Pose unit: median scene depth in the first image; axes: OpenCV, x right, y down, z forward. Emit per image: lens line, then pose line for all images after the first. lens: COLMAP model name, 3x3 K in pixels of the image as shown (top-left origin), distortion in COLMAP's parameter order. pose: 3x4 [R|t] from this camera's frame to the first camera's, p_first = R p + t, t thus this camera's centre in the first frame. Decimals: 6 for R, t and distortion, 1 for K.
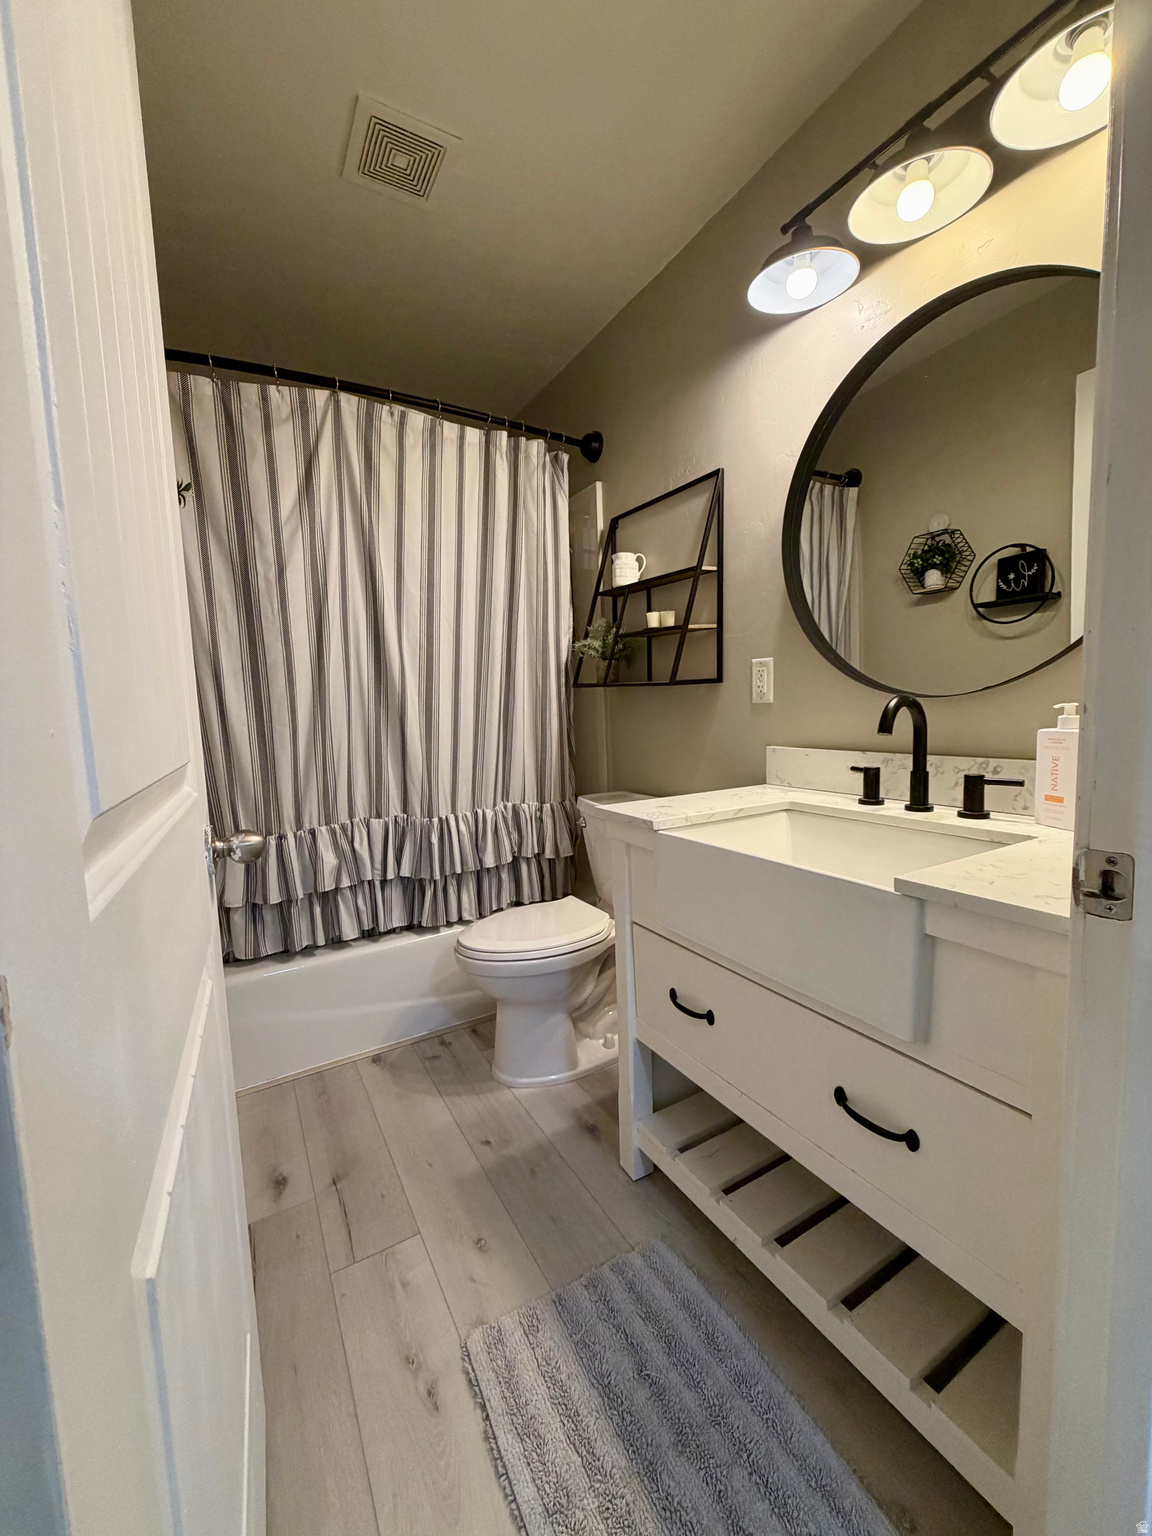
lens RADIAL K [[608.6, 0, 578.0], [0, 608.6, 762.9], [0, 0, 1]] dist [-0.000565, -0.000088]
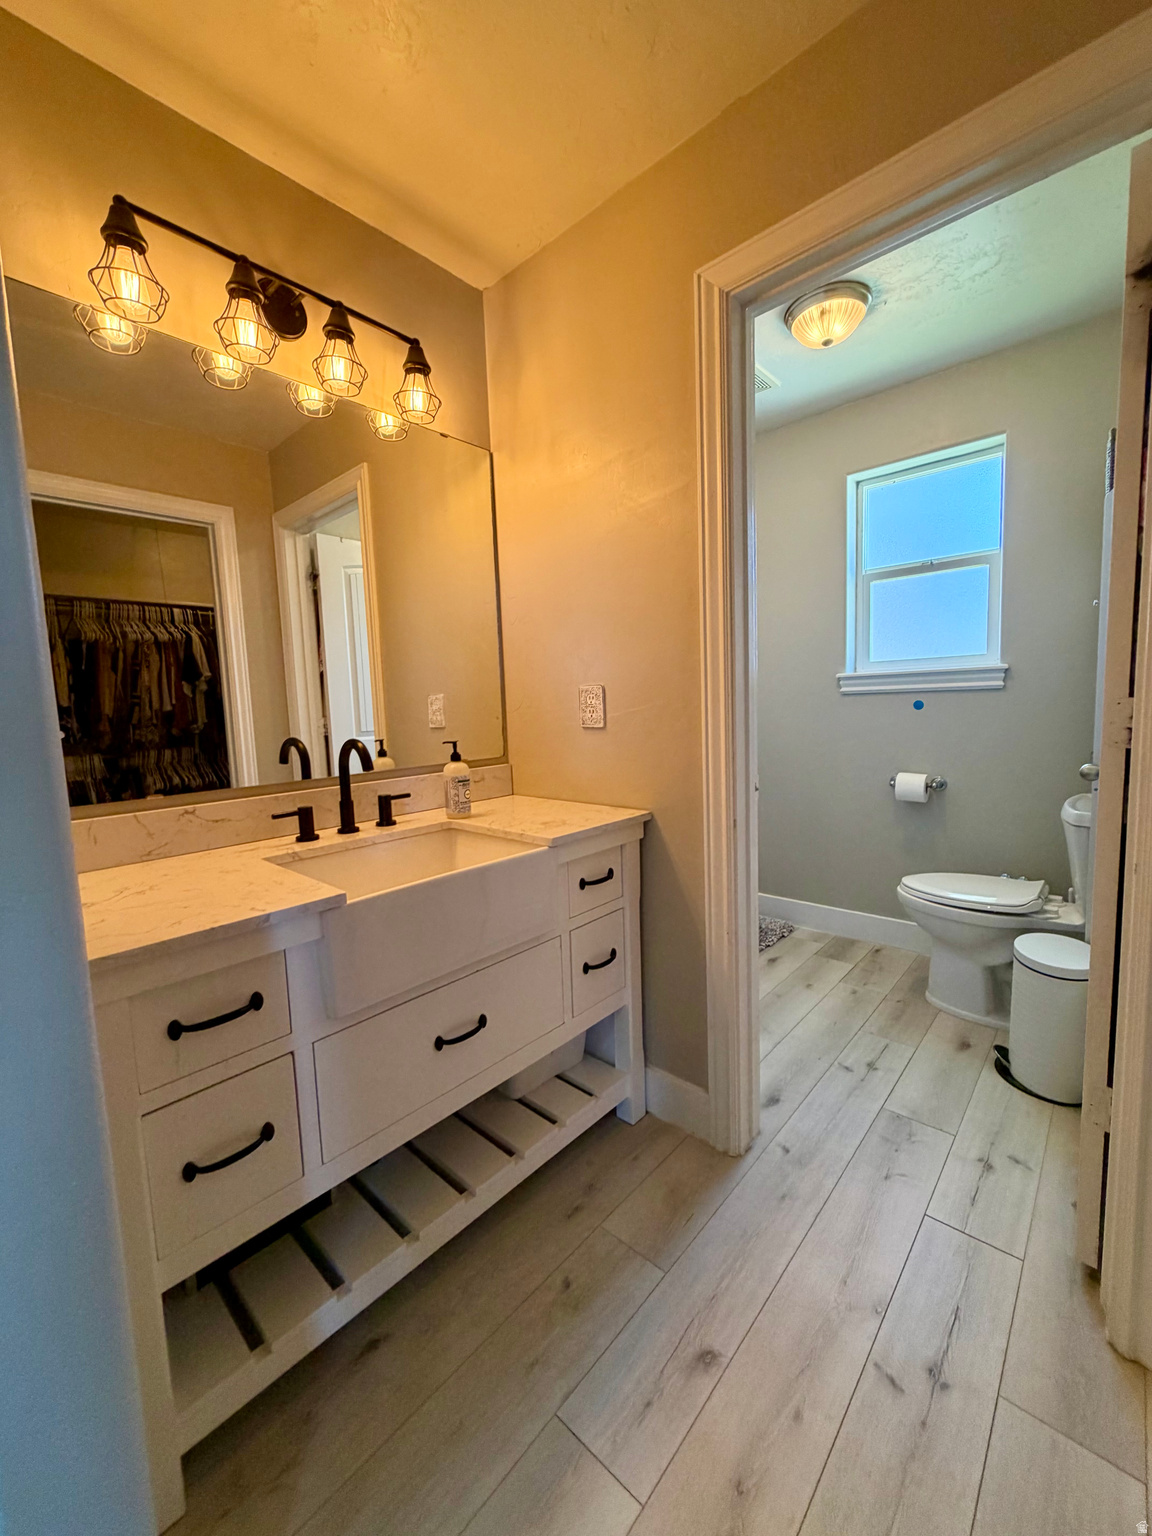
lens RADIAL K [[608.6, 0, 576.1], [0, 608.6, 769.2], [0, 0, 1]] dist [-0.000565, -0.000088]
pose [[-0.303542, -0.092376, 0.948329, -0.792359], [0.114390, 0.984558, 0.132519, -0.170817], [-0.945926, 0.148705, -0.288288, 0.954418]]
